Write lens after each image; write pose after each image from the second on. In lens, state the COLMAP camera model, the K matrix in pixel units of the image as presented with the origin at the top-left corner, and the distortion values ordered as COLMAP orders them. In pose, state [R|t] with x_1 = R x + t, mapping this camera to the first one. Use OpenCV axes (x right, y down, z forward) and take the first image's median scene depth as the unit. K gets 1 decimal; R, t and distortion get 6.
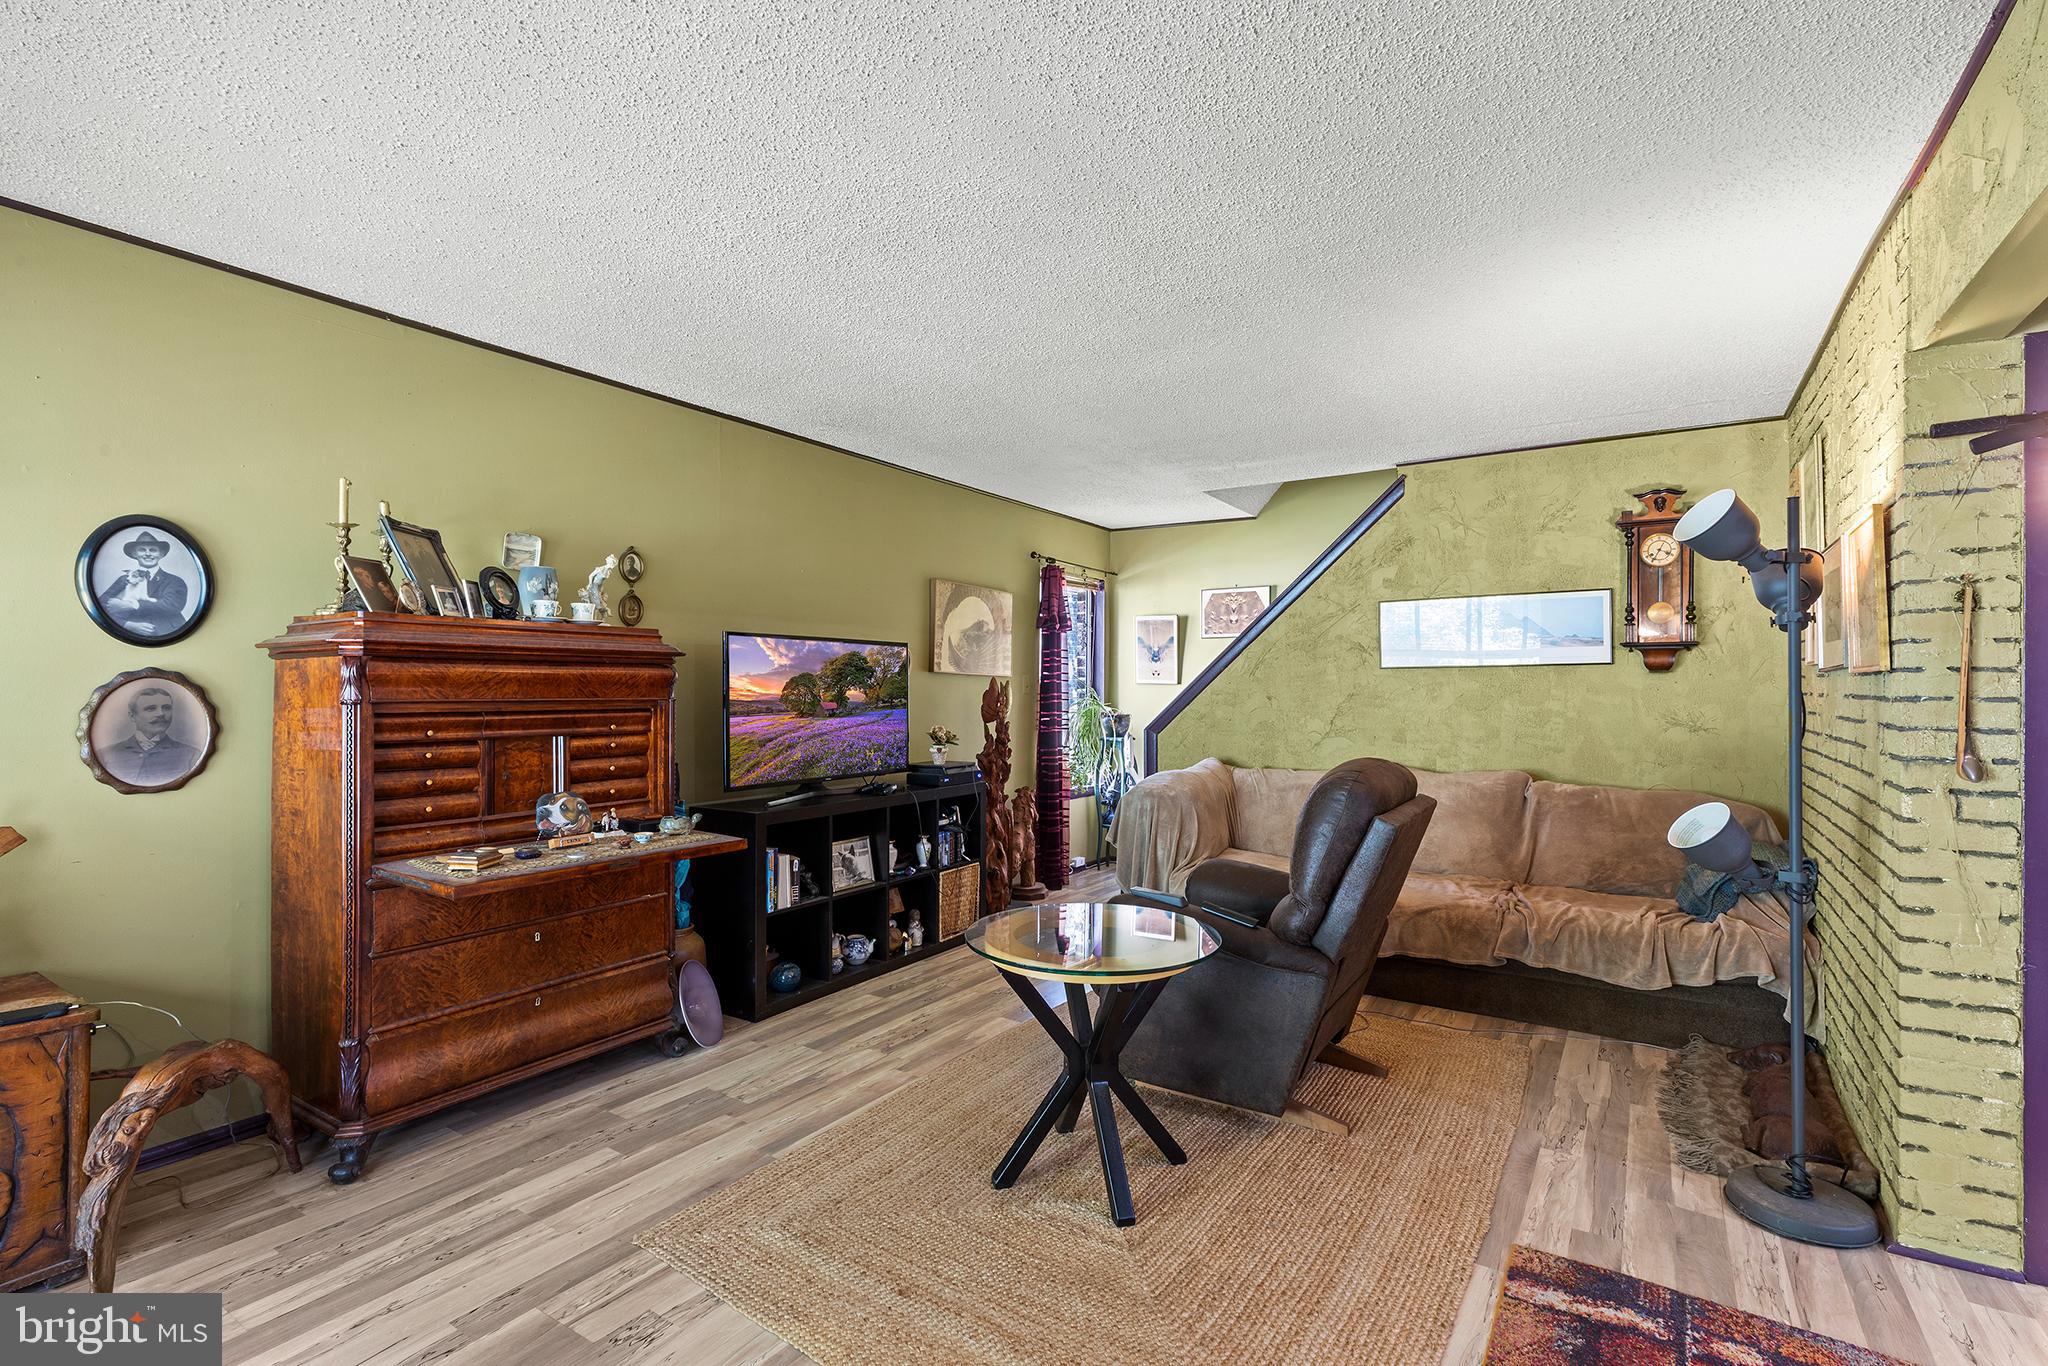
lens RADIAL K [[936.7, 0, 1044.7], [0, 936.7, 691.4], [0, 0, 1]] dist [0.008114, -0.002797]
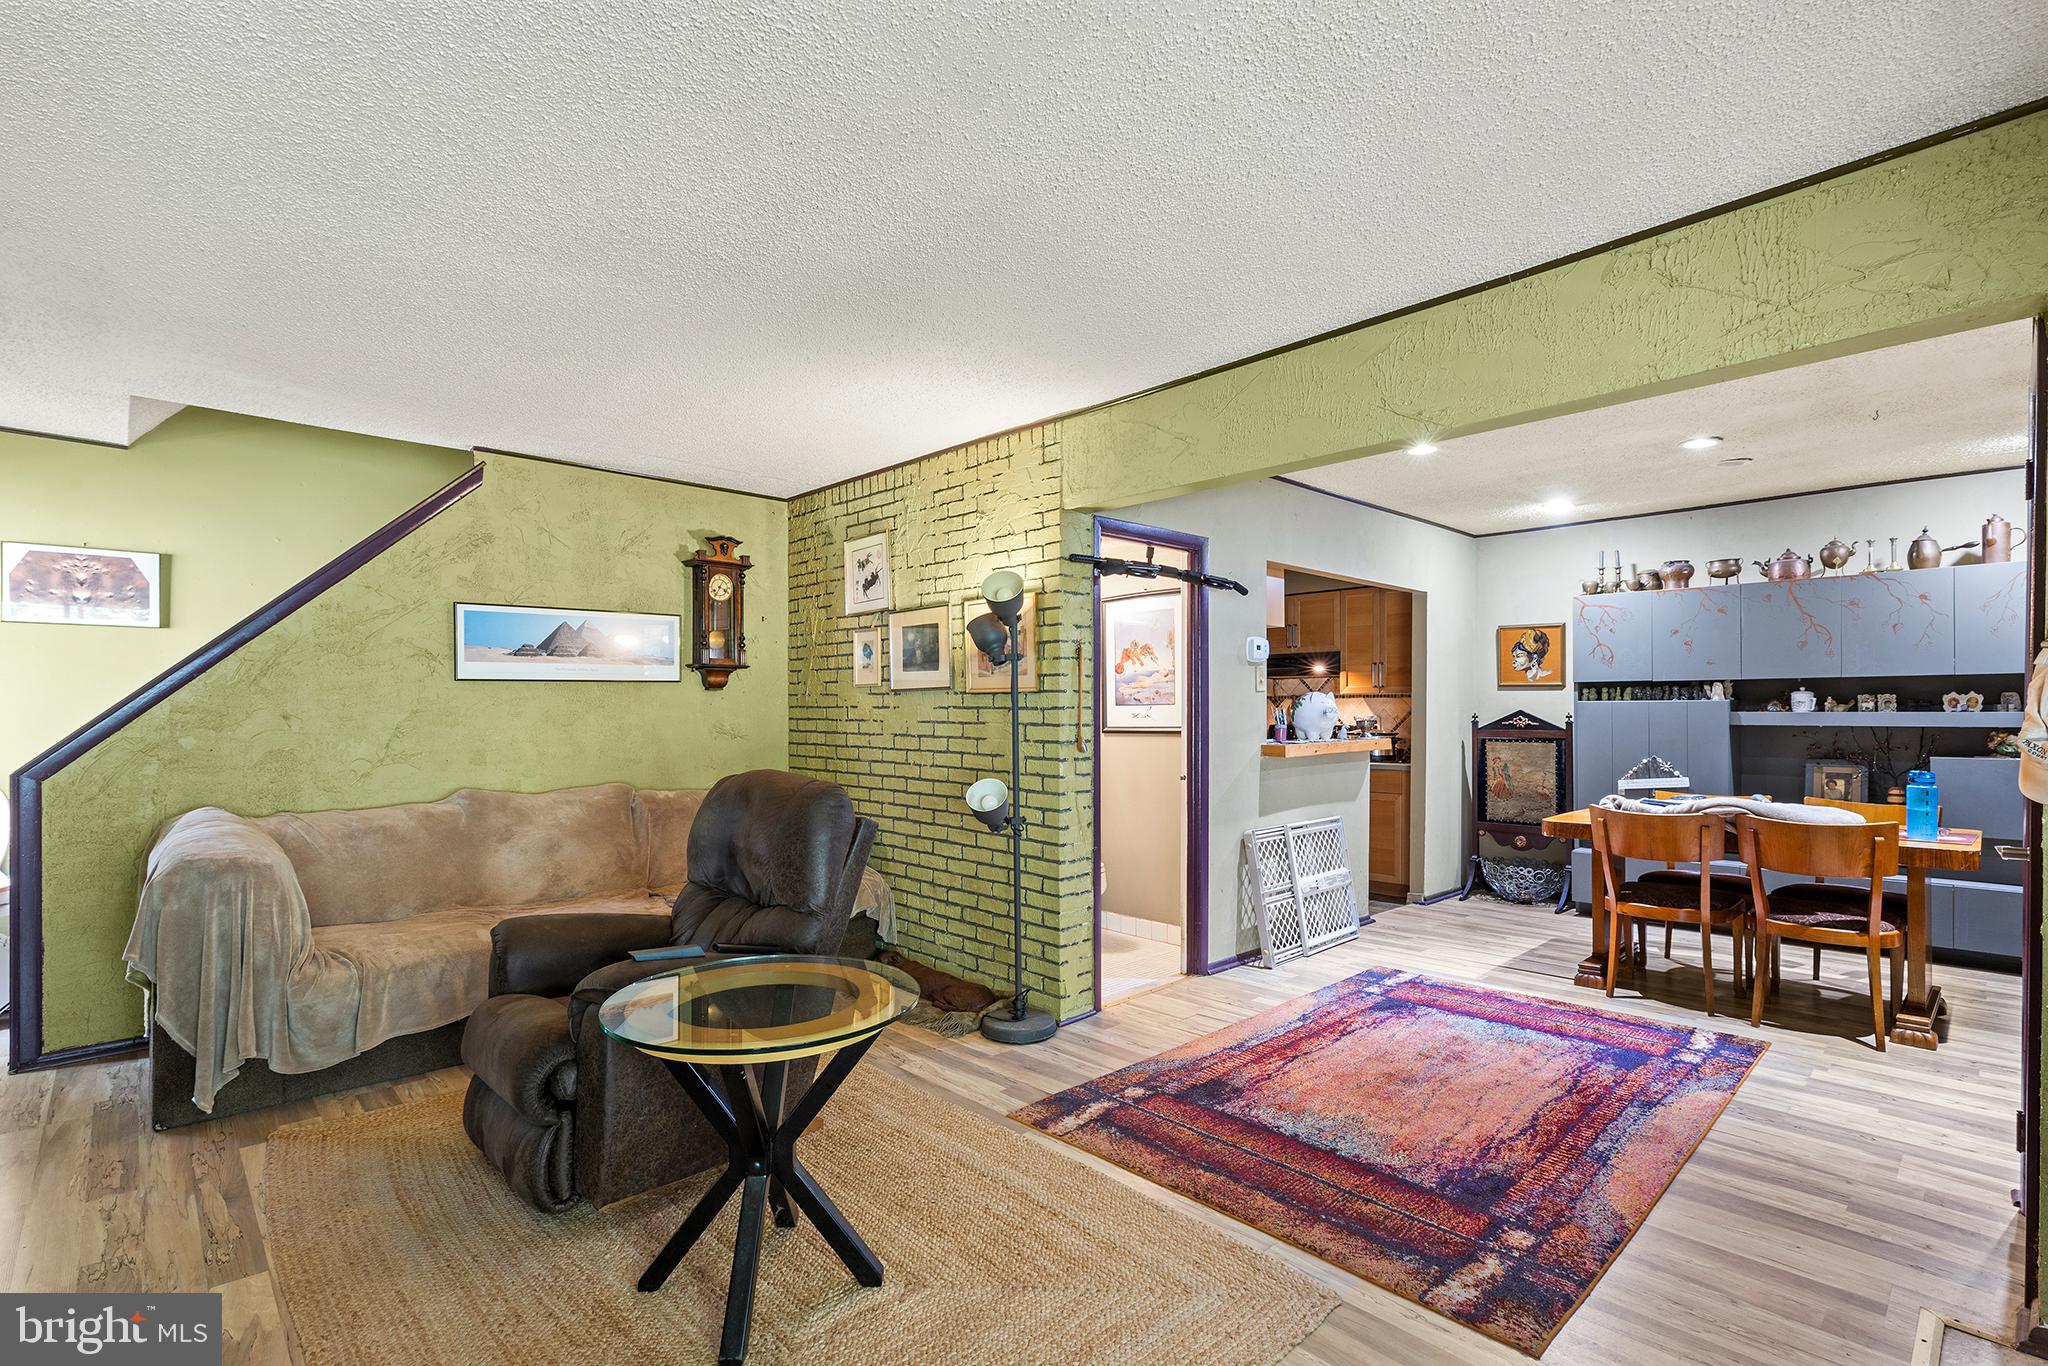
lens RADIAL K [[936.7, 0, 1024.1], [0, 936.7, 713.3], [0, 0, 1]] dist [0.008114, -0.002797]
pose [[0.238780, -0.009713, 0.971025, -0.404830], [0.005329, 0.999948, 0.008692, 0.001095], [-0.971059, 0.003099, 0.238819, 0.334784]]
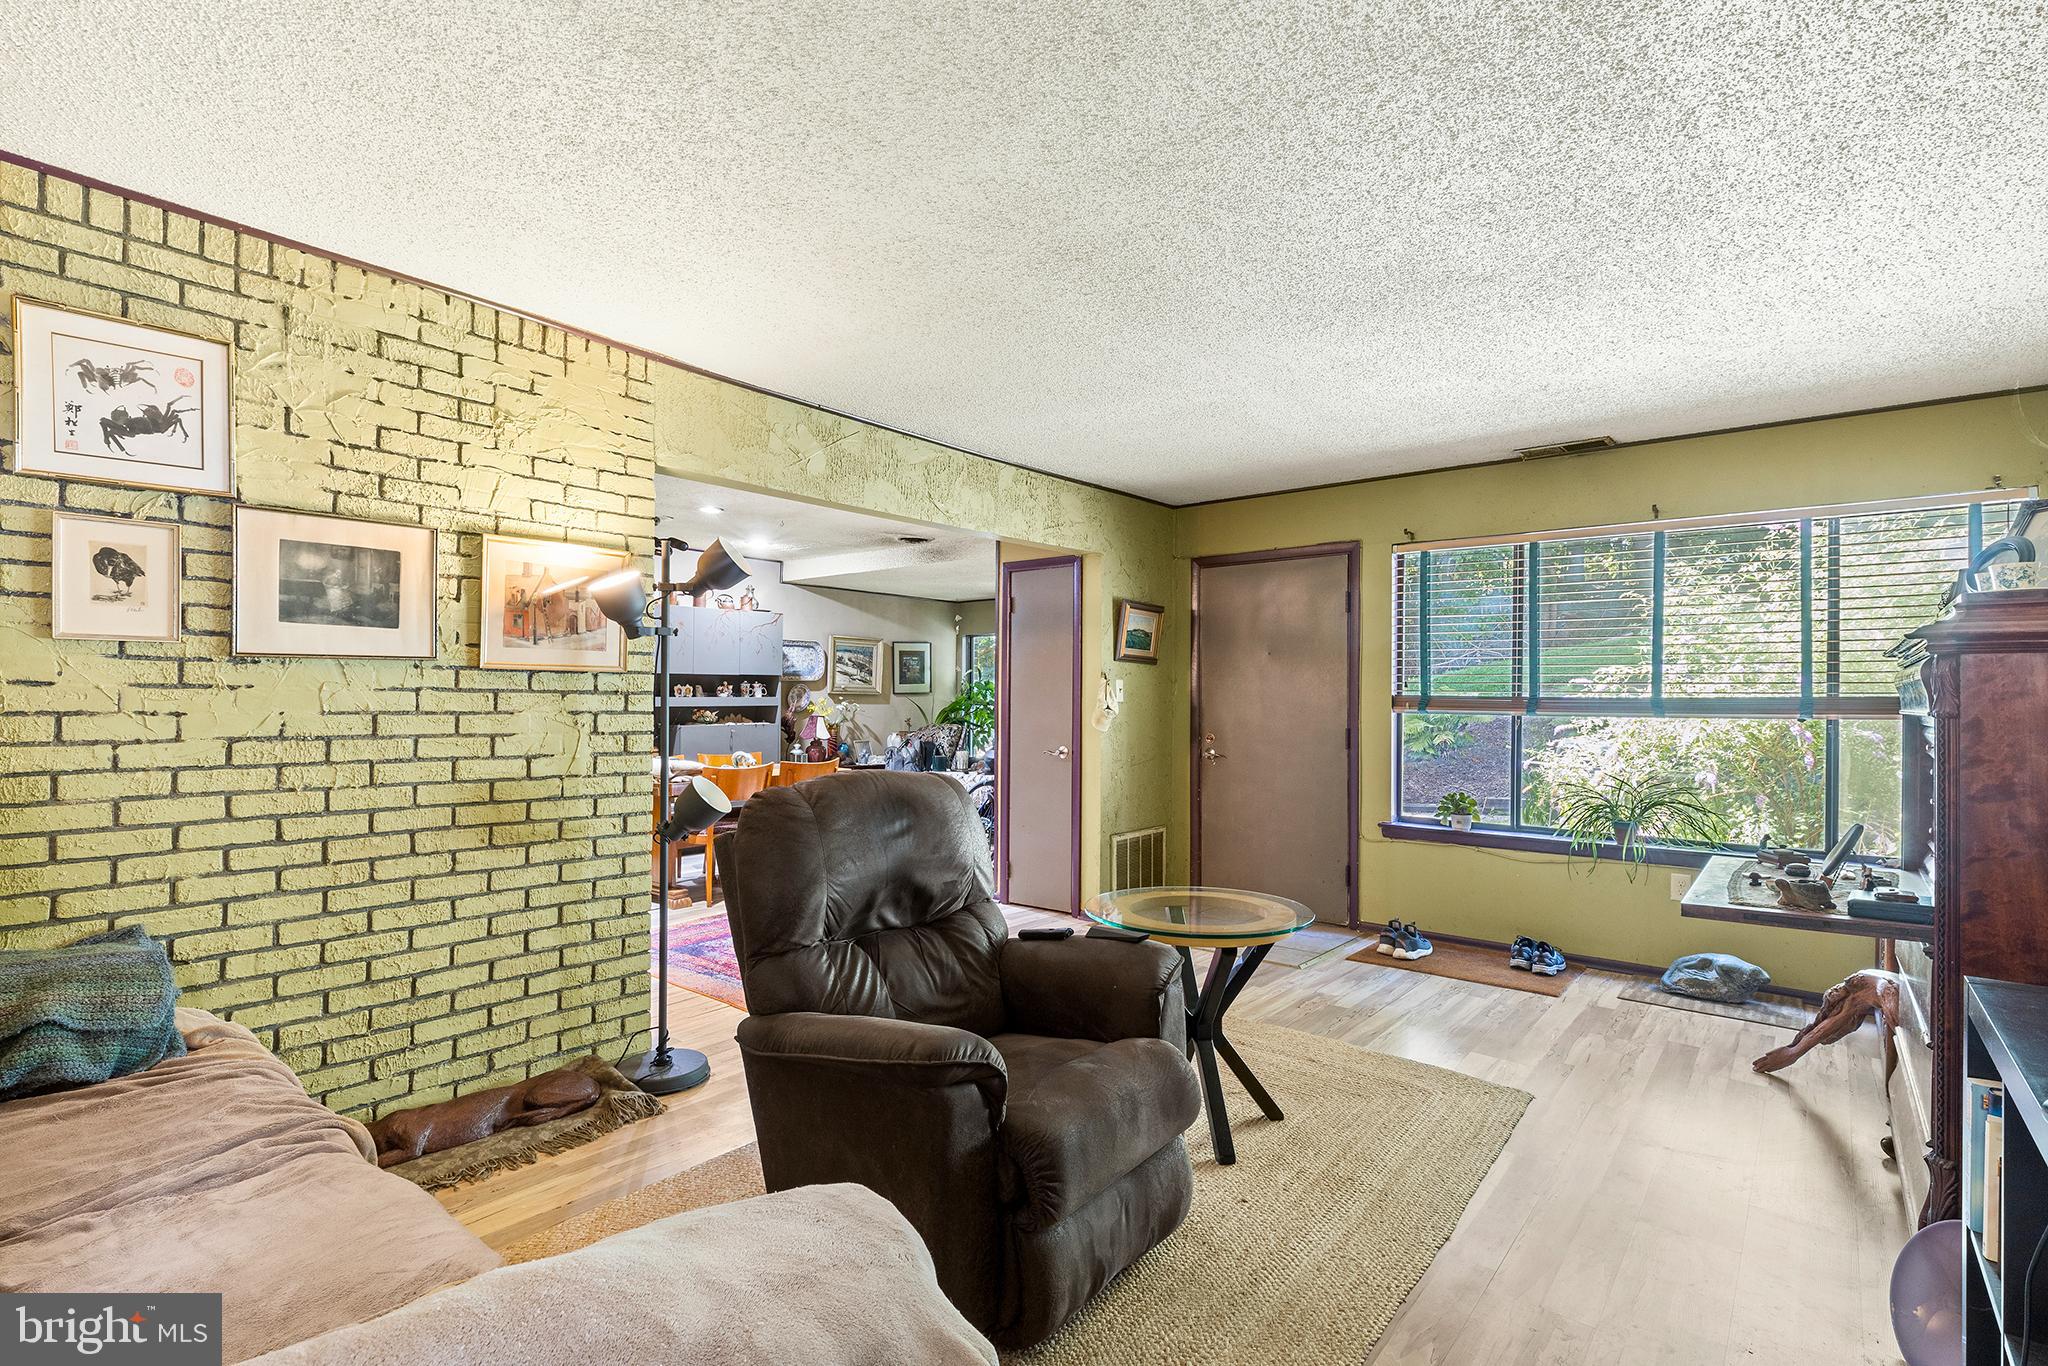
lens RADIAL K [[936.7, 0, 1020.7], [0, 936.7, 685.4], [0, 0, 1]] dist [0.008114, -0.002797]
pose [[-0.991838, -0.007655, 0.127272, 0.071690], [-0.008780, 0.999927, -0.008280, 0.001577], [-0.127199, -0.009330, -0.991833, 1.234889]]
